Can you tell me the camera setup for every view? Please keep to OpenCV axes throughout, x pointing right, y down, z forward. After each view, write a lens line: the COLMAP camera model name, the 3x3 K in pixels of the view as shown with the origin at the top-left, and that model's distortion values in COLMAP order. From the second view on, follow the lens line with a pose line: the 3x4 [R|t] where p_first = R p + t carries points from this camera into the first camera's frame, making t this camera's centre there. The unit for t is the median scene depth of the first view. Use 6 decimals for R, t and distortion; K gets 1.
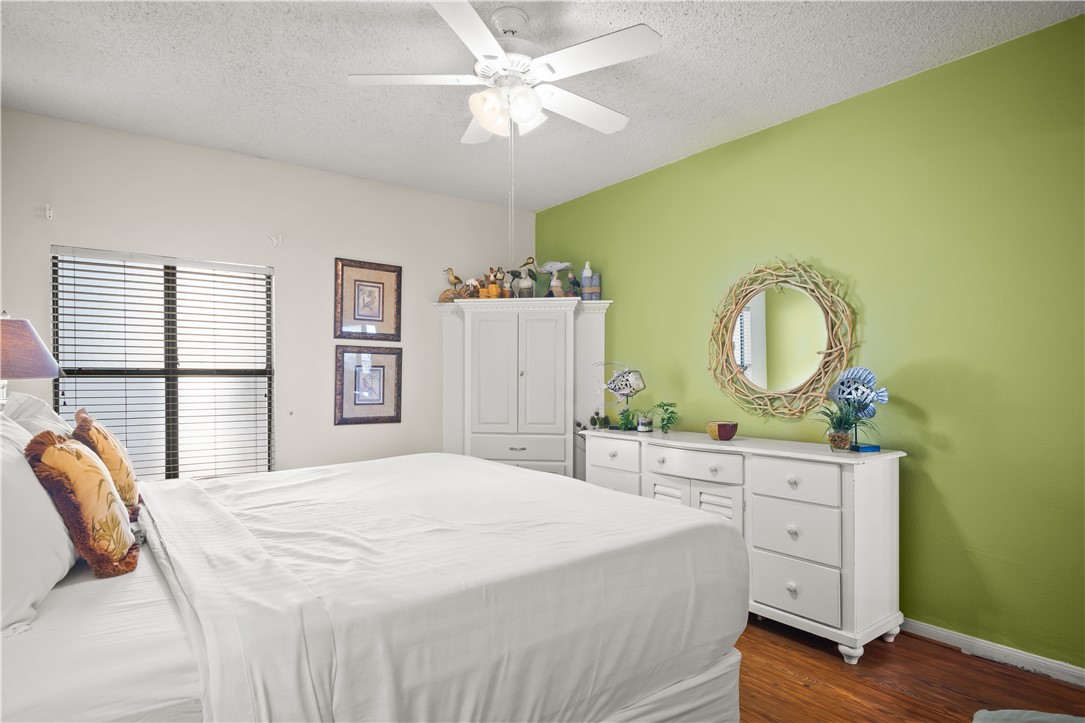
lens RADIAL K [[604.4, 0, 546.8], [0, 604.4, 365.7], [0, 0, 1]] dist [0.037439, -0.038199]
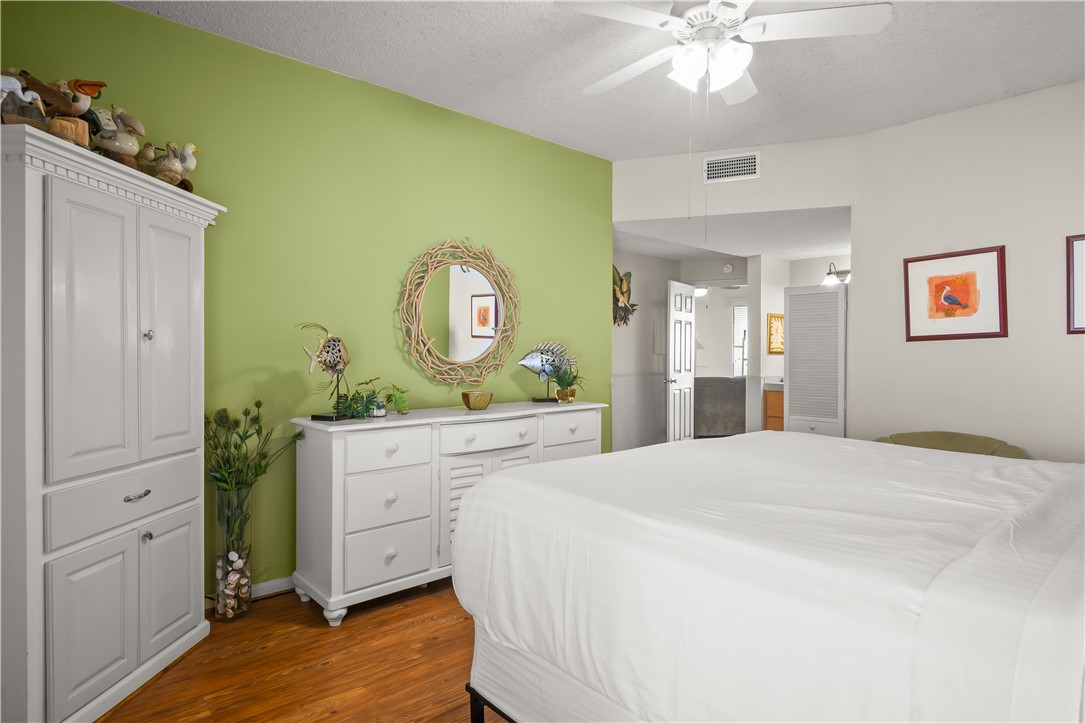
lens RADIAL K [[604.4, 0, 546.8], [0, 604.4, 365.7], [0, 0, 1]] dist [0.037439, -0.038199]
pose [[-0.094367, -0.018032, 0.995374, -0.685847], [-0.023989, 0.999587, 0.015834, 0.027383], [-0.995248, -0.022384, -0.094761, 0.923067]]
